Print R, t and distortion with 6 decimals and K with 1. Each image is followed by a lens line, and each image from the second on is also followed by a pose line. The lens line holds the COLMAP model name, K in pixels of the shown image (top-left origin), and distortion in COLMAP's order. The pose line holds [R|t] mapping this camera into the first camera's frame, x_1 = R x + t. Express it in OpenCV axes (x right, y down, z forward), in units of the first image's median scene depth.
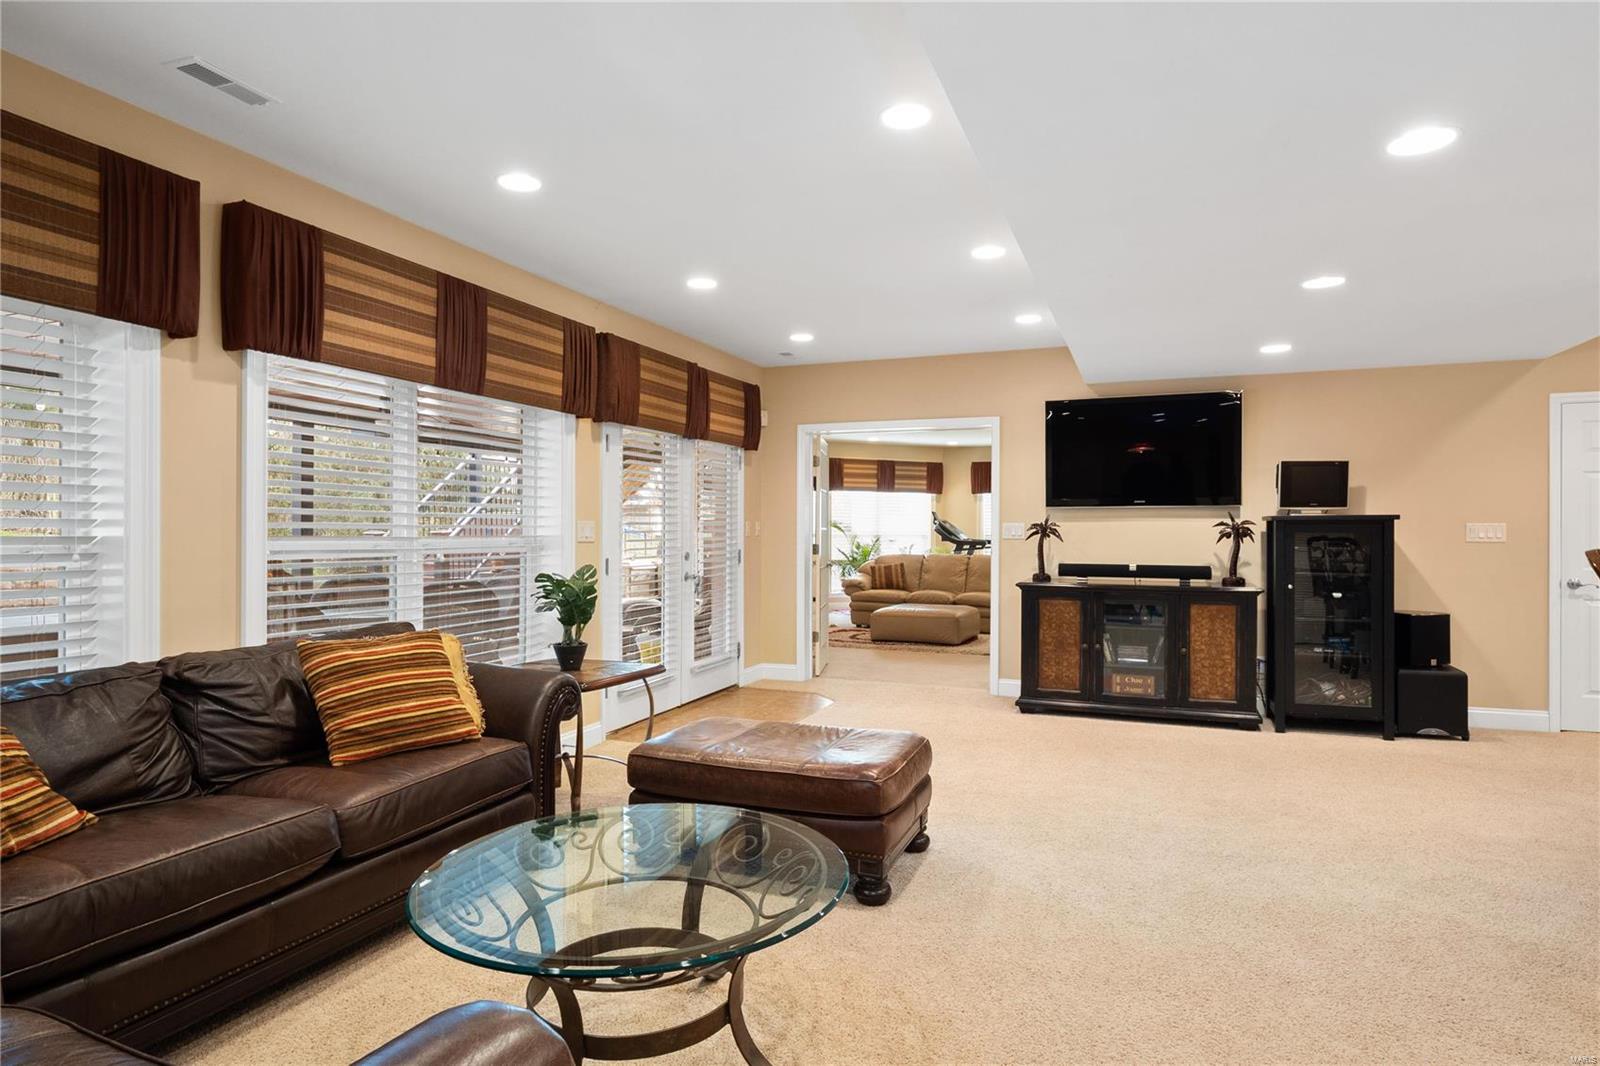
lens RADIAL K [[898.2, 0, 799.4], [0, 898.2, 528.5], [0, 0, 1]] dist [-0.002958, -0.000021]
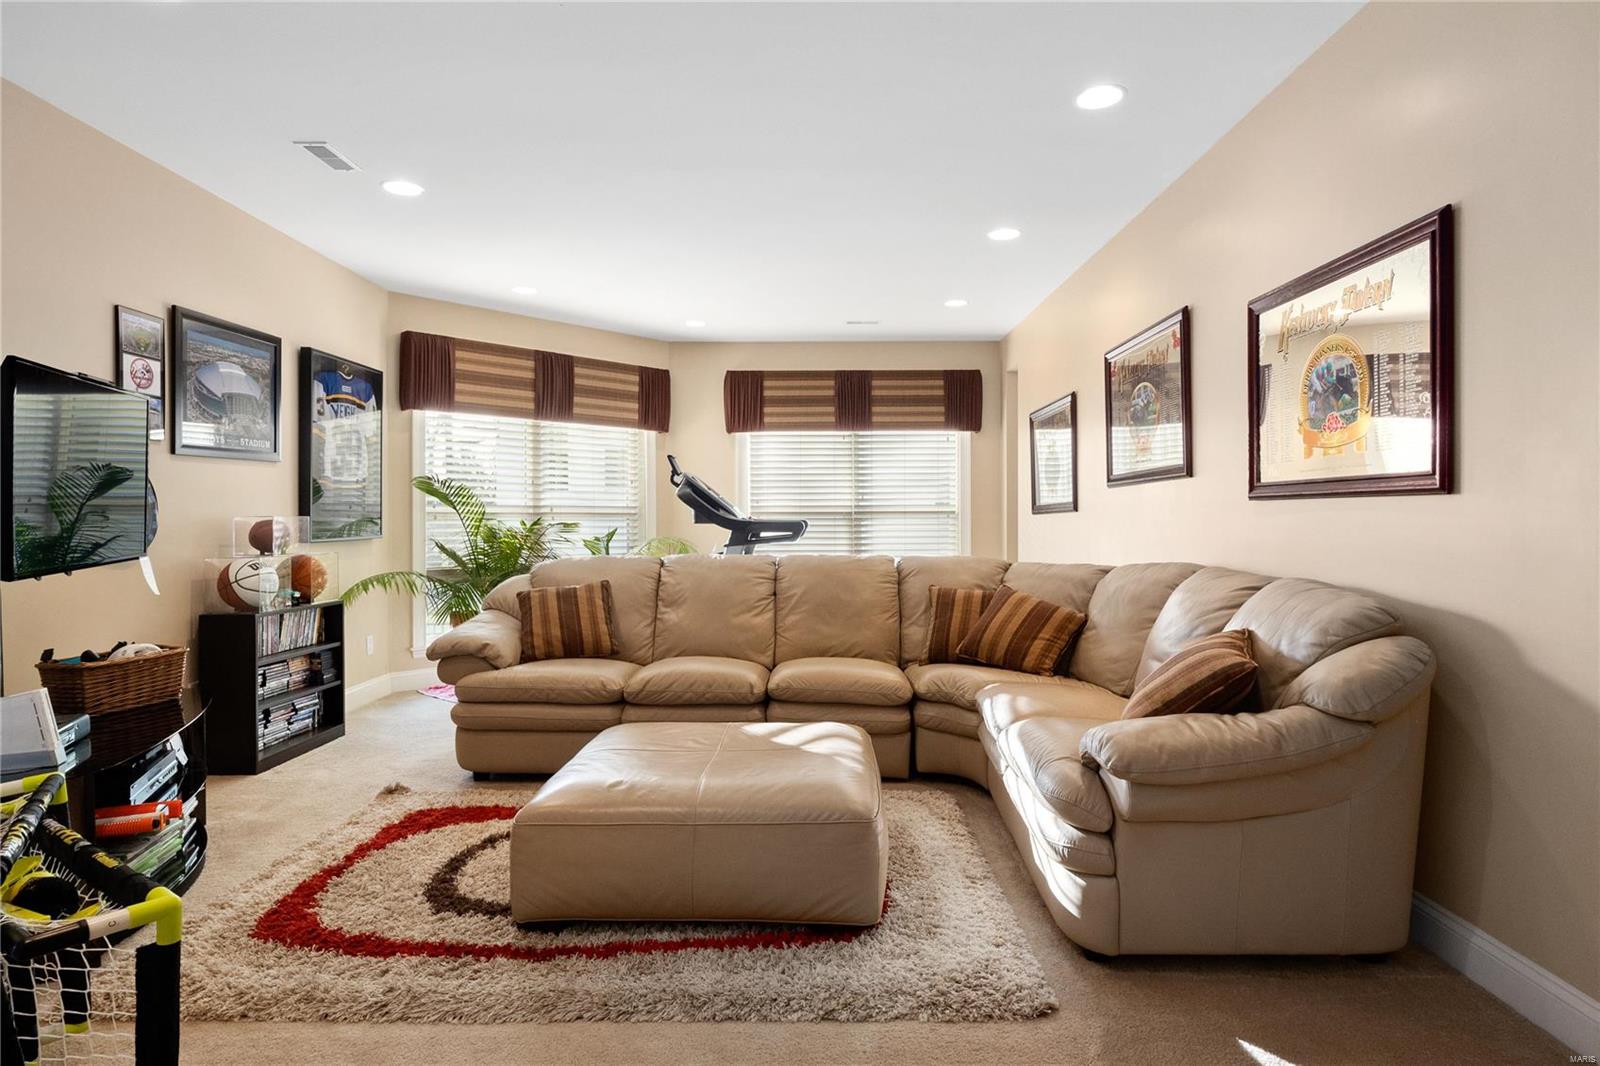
lens RADIAL K [[898.2, 0, 804.2], [0, 898.2, 523.8], [0, 0, 1]] dist [-0.002958, -0.000021]
pose [[0.929167, -0.003440, 0.369644, 0.049714], [-0.000026, 0.999956, 0.009372, 0.010555], [-0.369660, -0.008718, 0.929126, 0.586172]]
